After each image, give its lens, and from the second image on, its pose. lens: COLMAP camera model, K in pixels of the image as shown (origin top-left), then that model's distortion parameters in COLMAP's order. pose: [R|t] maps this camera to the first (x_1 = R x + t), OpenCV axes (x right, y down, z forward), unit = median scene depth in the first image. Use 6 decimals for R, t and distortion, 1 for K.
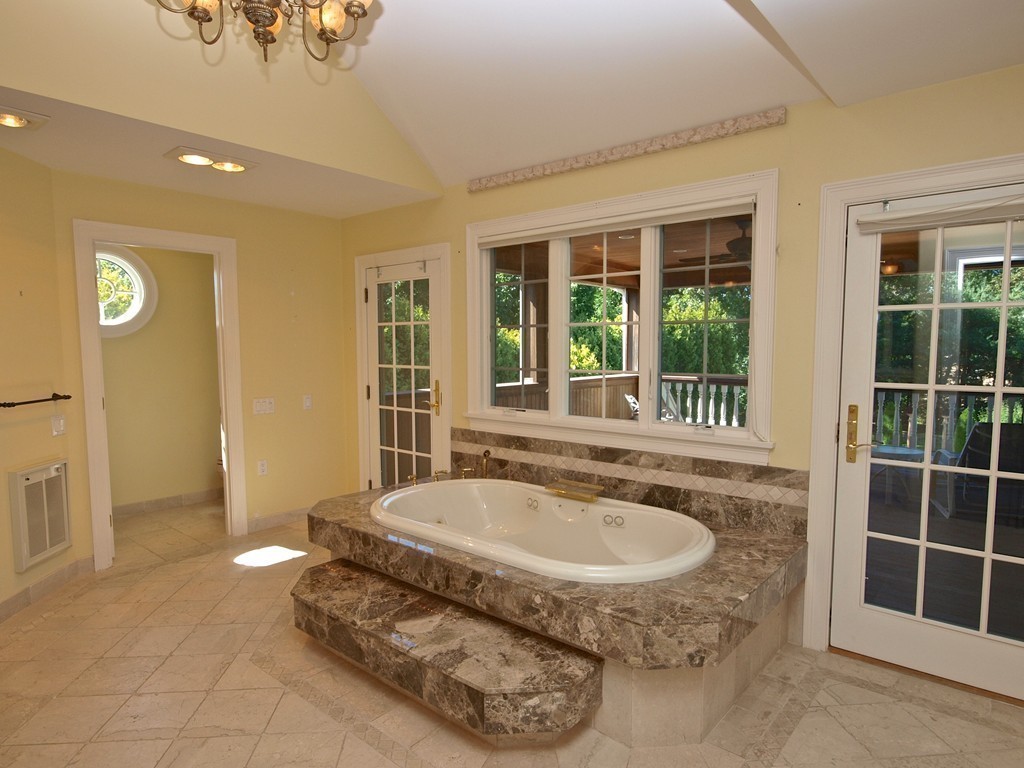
lens RADIAL K [[603.3, 0, 513.3], [0, 603.3, 388.4], [0, 0, 1]] dist [-0.001663, -0.002361]
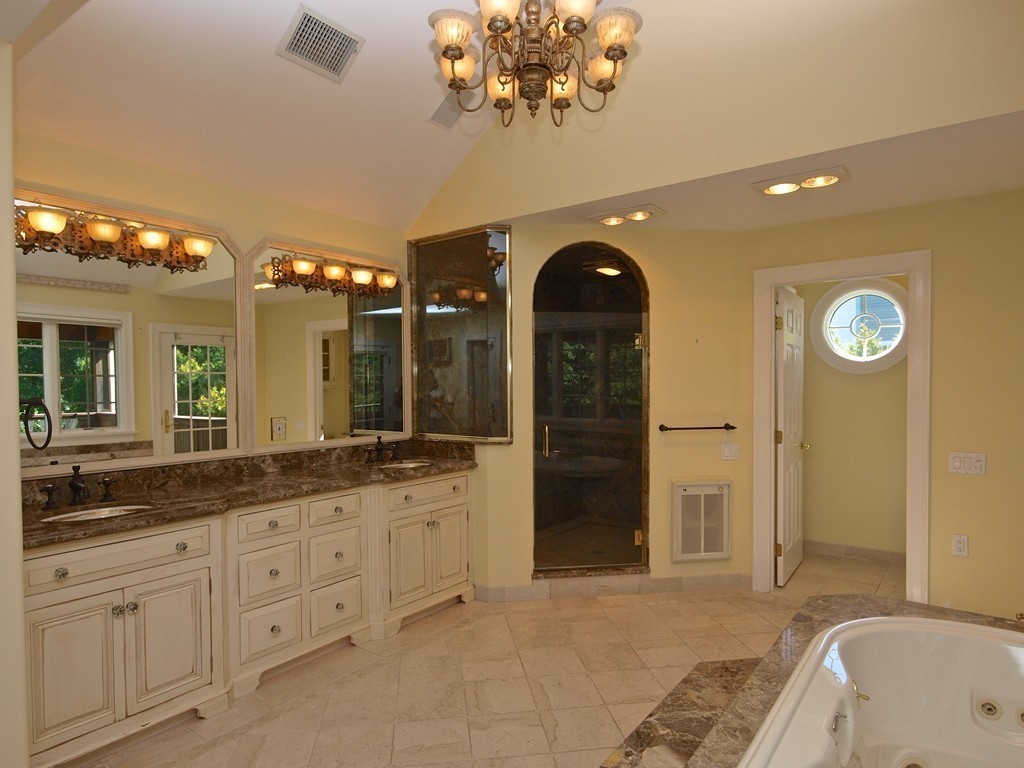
lens RADIAL K [[603.3, 0, 513.3], [0, 603.3, 386.5], [0, 0, 1]] dist [-0.001663, -0.002361]
pose [[0.064564, 0.005545, -0.997898, 0.386162], [-0.069182, 0.997603, 0.001068, -0.036230], [0.995513, 0.068968, 0.064793, 0.511634]]
